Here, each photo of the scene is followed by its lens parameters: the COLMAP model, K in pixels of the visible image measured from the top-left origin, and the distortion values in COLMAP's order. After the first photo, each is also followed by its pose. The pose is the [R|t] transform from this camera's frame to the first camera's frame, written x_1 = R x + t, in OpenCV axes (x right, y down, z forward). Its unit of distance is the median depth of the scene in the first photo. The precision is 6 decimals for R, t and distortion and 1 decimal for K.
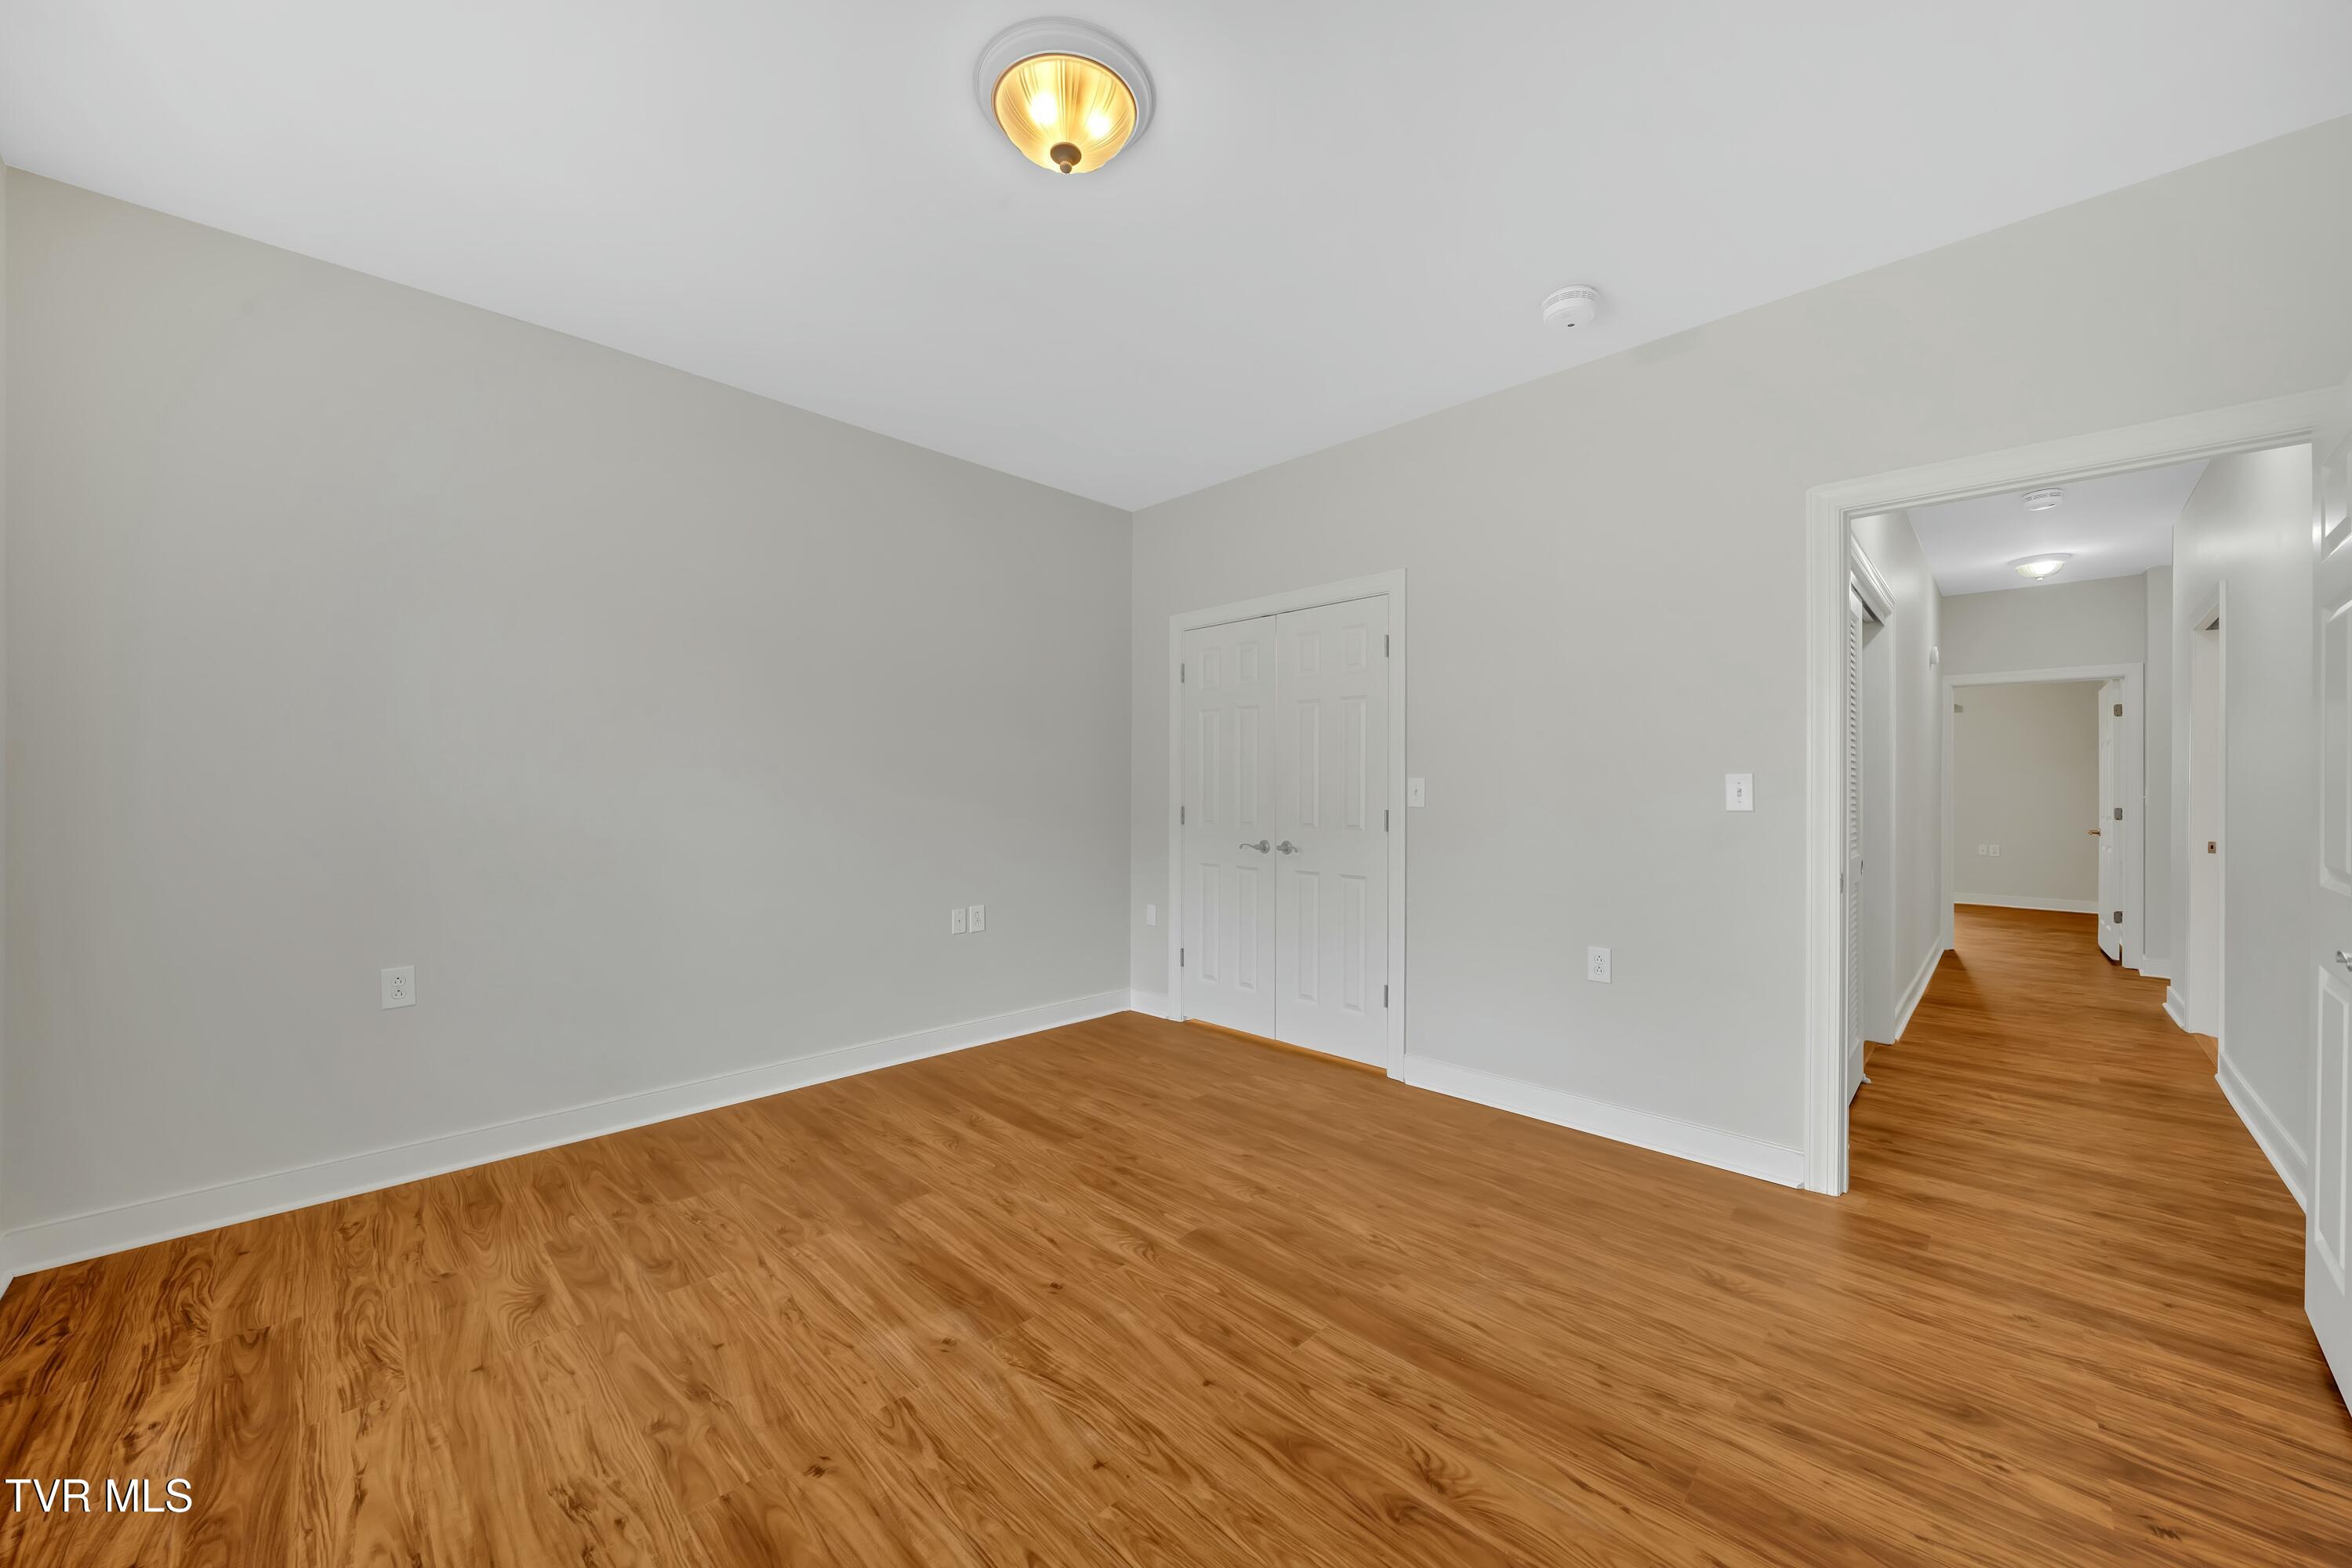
lens RADIAL K [[879.5, 0, 1164.6], [0, 879.5, 784.2], [0, 0, 1]] dist [-0.003880, -0.000267]
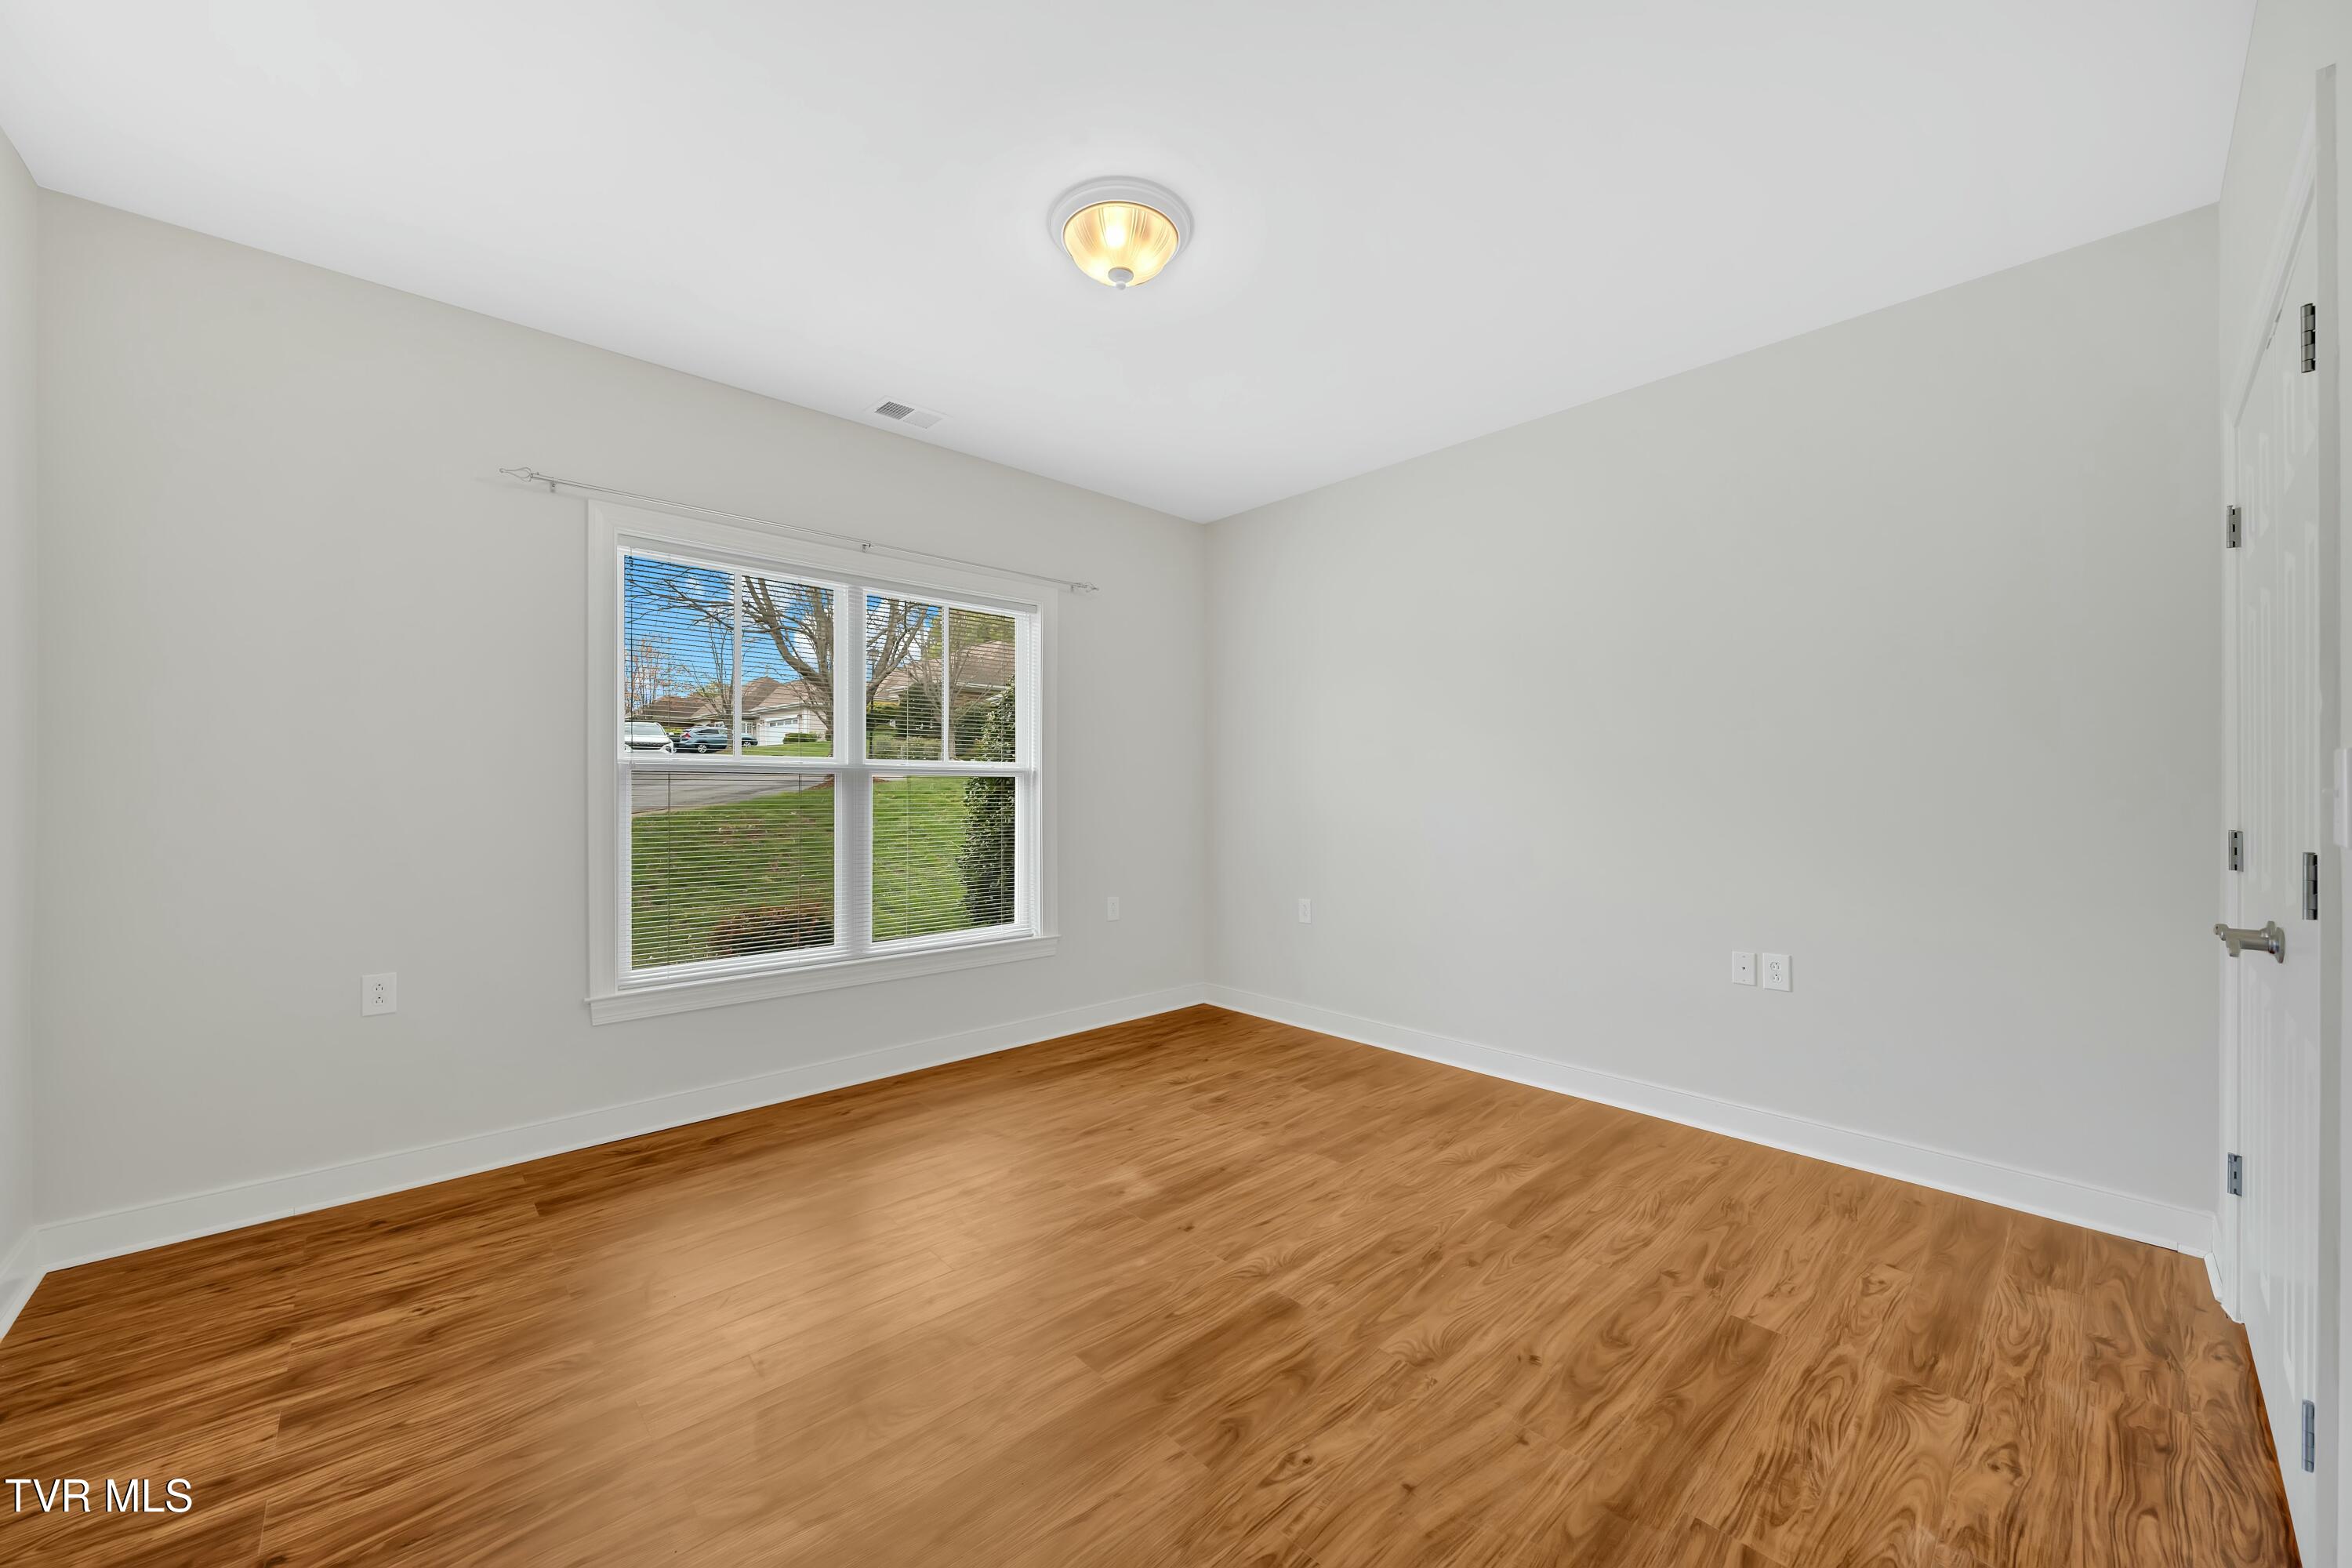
lens RADIAL K [[879.5, 0, 1179.8], [0, 879.5, 793.5], [0, 0, 1]] dist [-0.003880, -0.000267]
pose [[-0.049716, 0.000177, -0.998763, 0.819841], [0.006569, 0.999978, -0.000150, 0.004745], [0.998742, -0.006568, -0.049716, 0.843700]]
